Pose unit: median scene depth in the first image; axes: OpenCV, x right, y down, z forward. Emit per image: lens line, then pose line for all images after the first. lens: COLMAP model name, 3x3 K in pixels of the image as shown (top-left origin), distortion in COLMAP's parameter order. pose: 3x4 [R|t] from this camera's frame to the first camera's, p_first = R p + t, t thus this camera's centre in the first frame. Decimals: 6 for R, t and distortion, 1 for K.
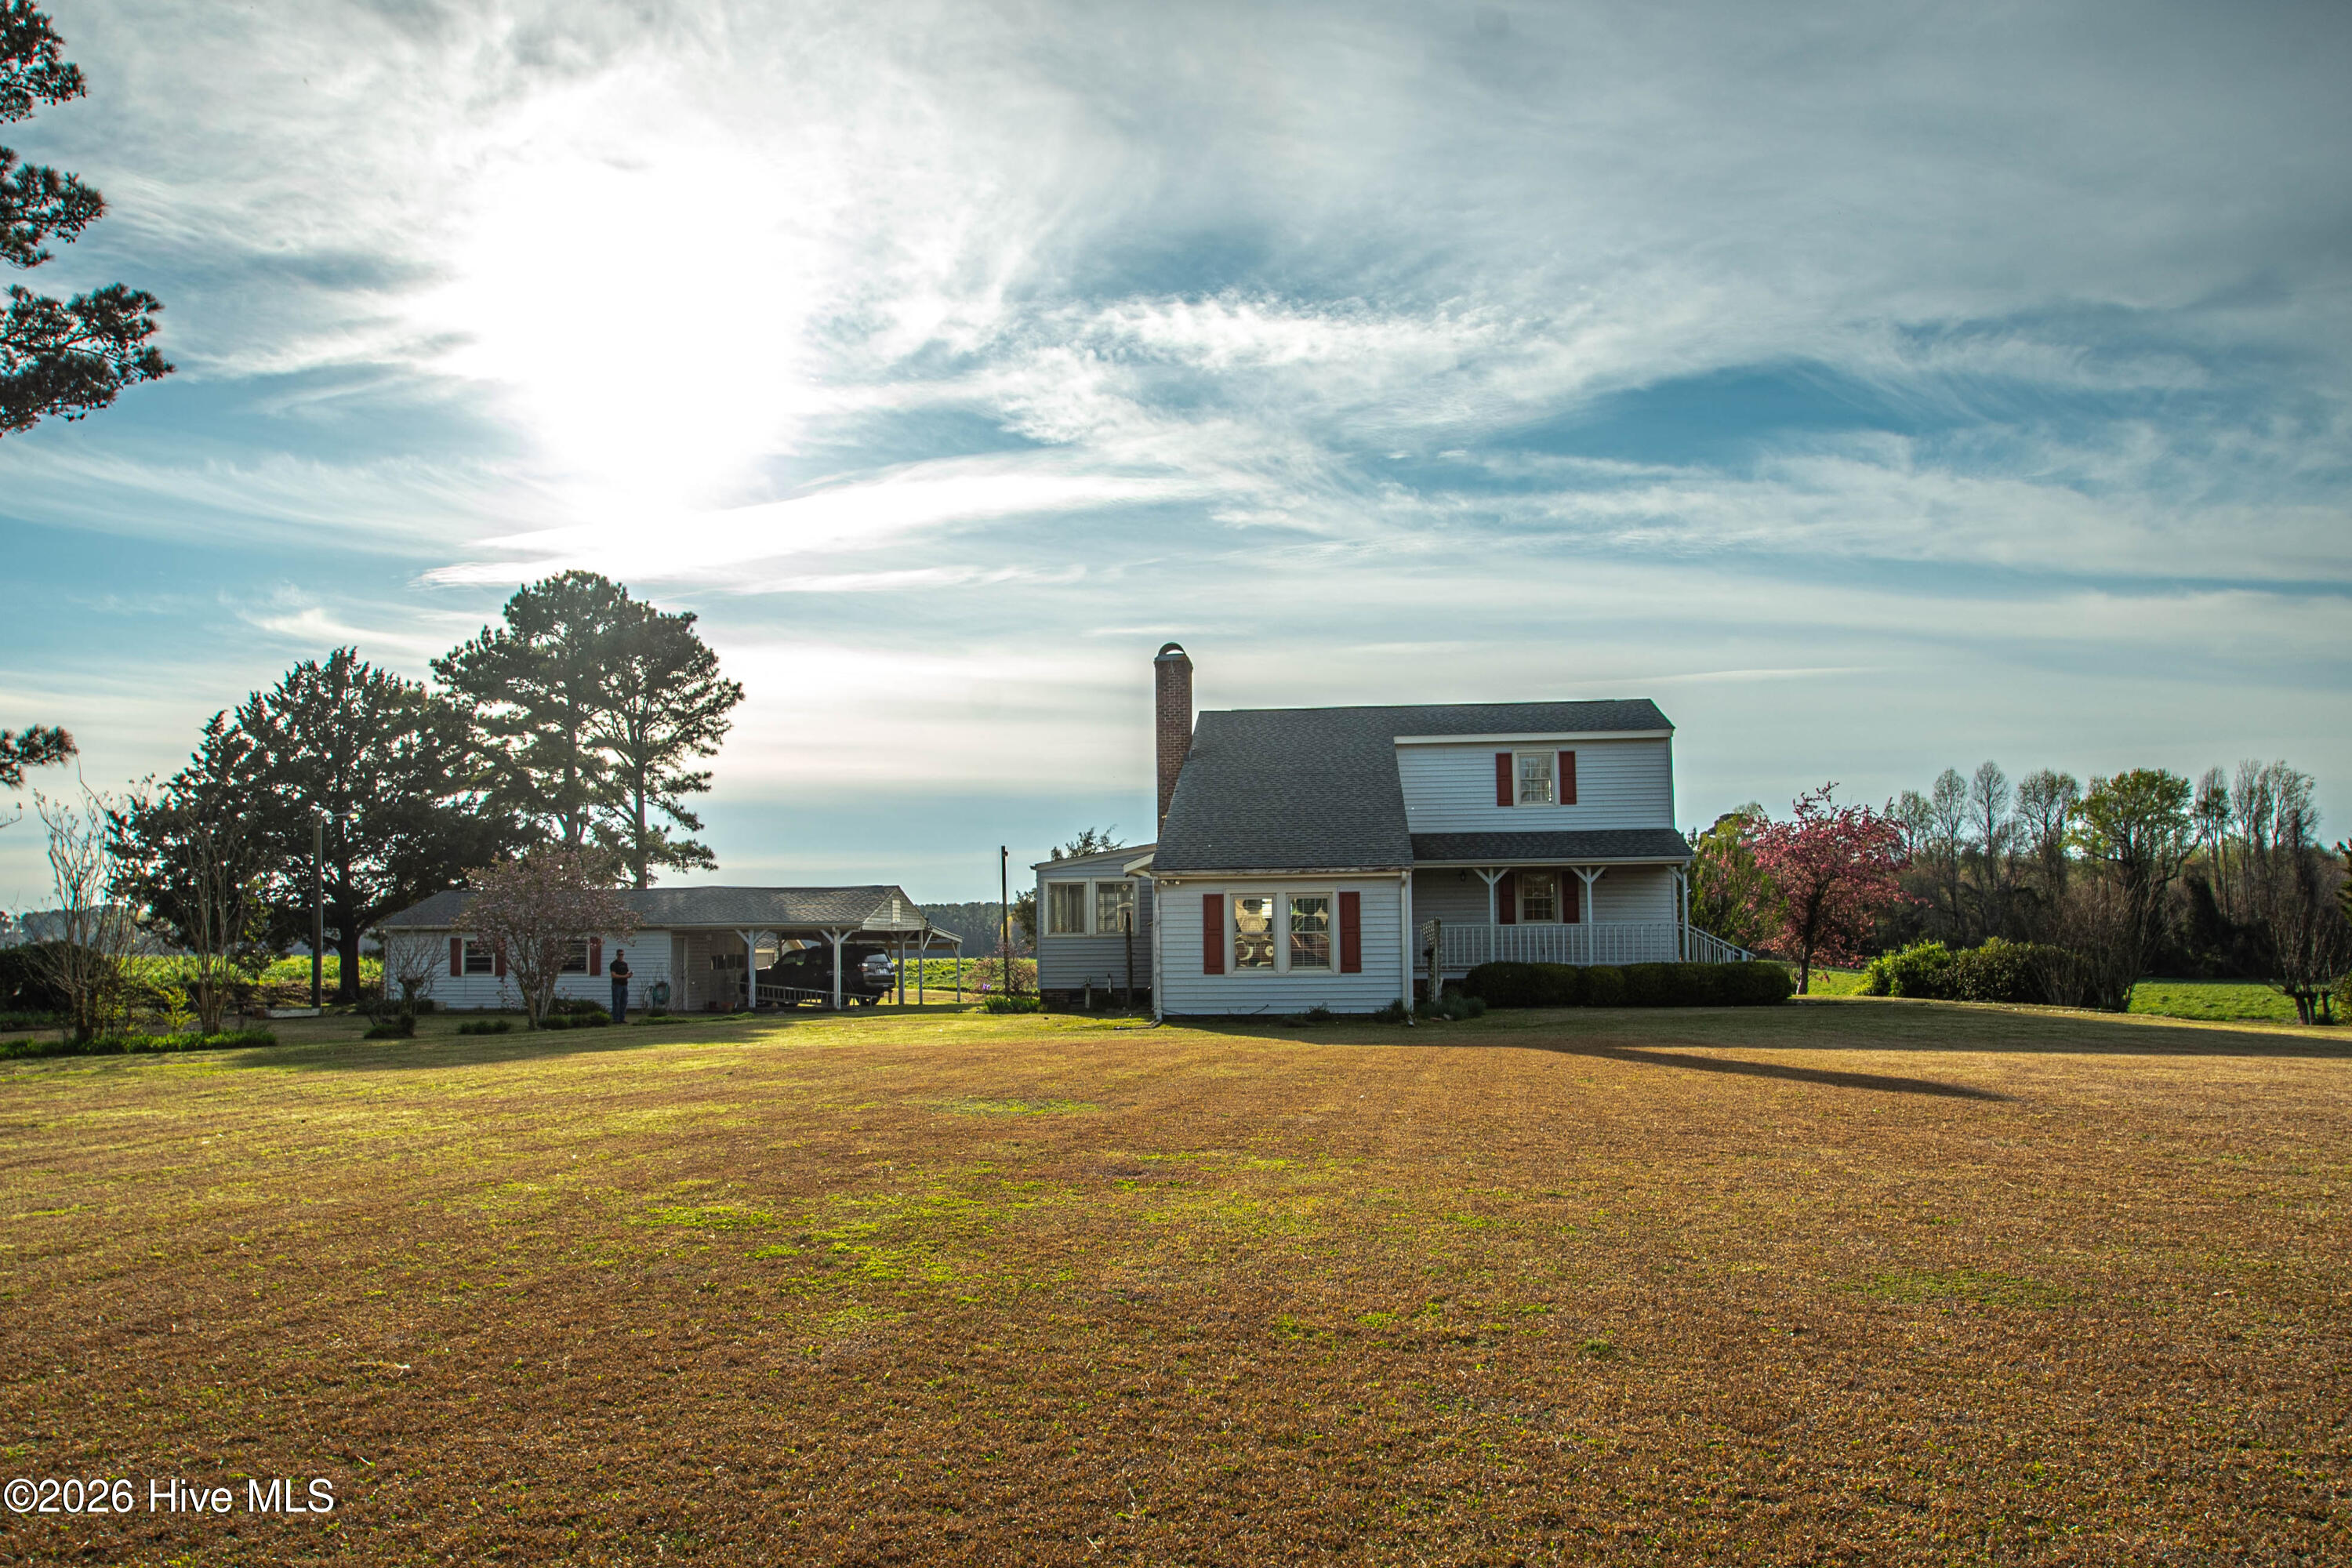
lens RADIAL K [[1619.1, 0, 1149.0], [0, 1619.1, 823.2], [0, 0, 1]] dist [-0.043477, 0.002852]
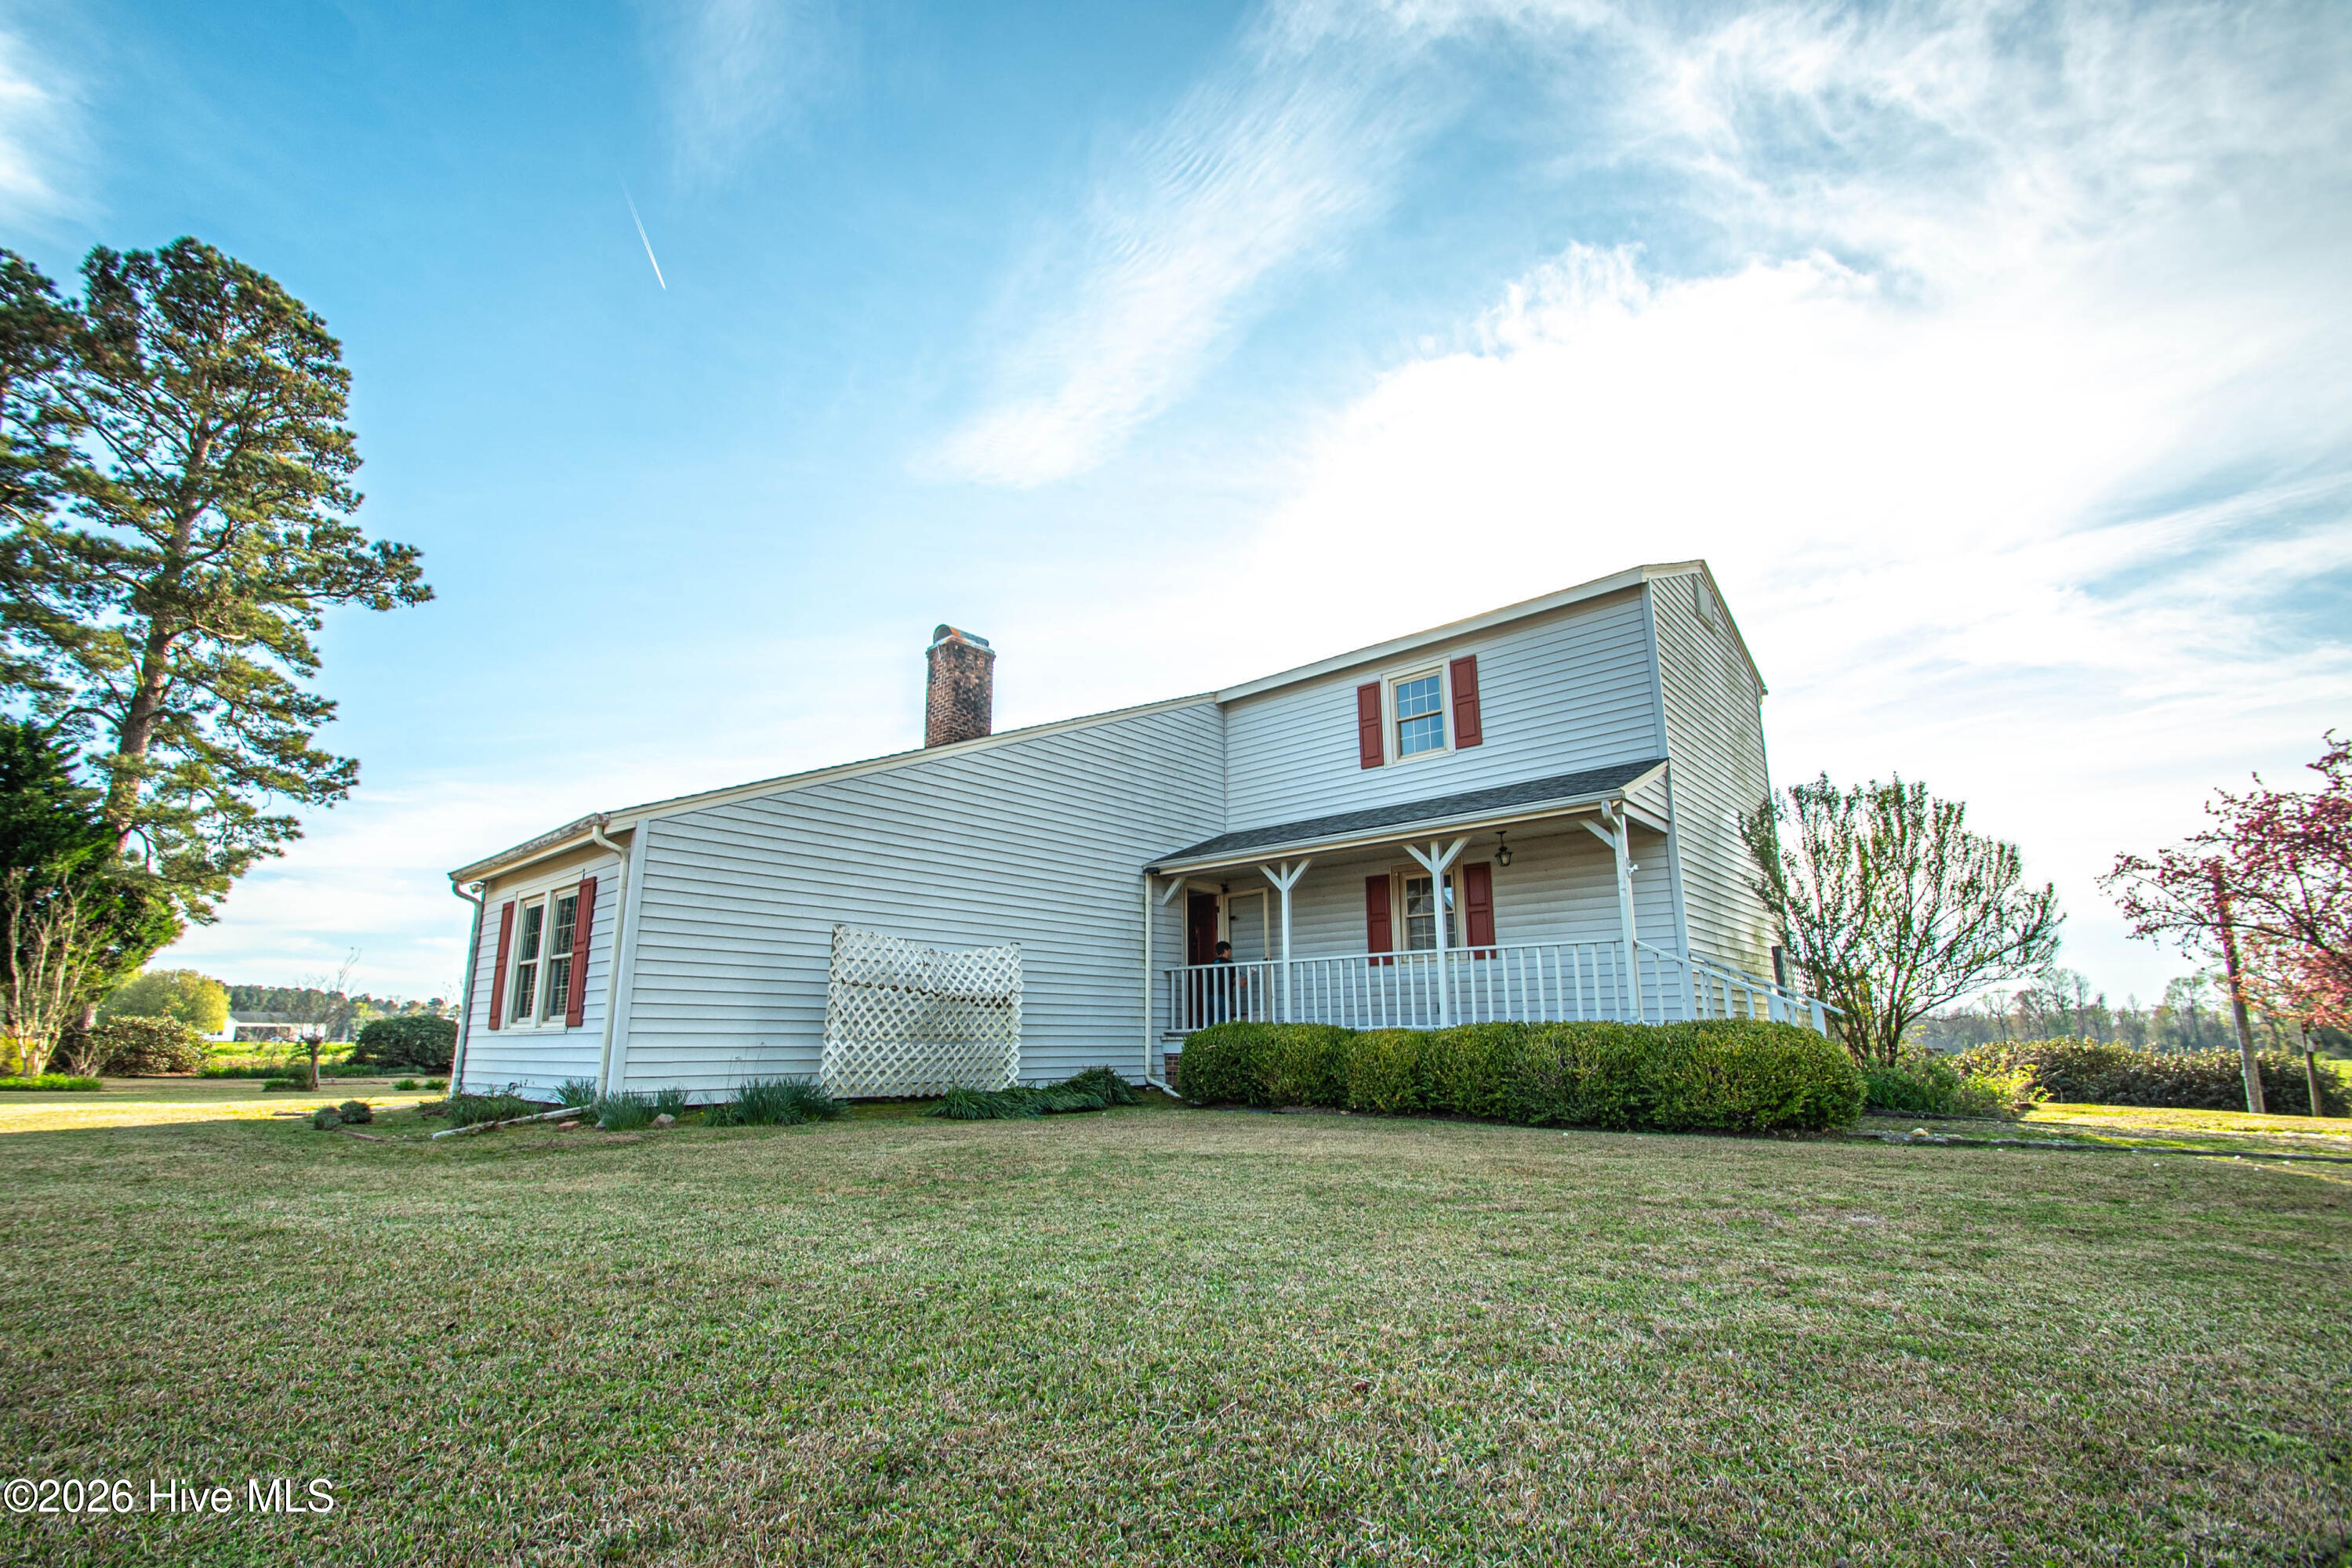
lens RADIAL K [[1032.9, 0, 1175.0], [0, 1032.9, 803.9], [0, 0, 1]] dist [0.007164, -0.009399]
pose [[0.834447, -0.119319, -0.538017, 0.303053], [0.033916, 0.985548, -0.165967, 0.053827], [0.550044, 0.120243, 0.826434, 0.529387]]
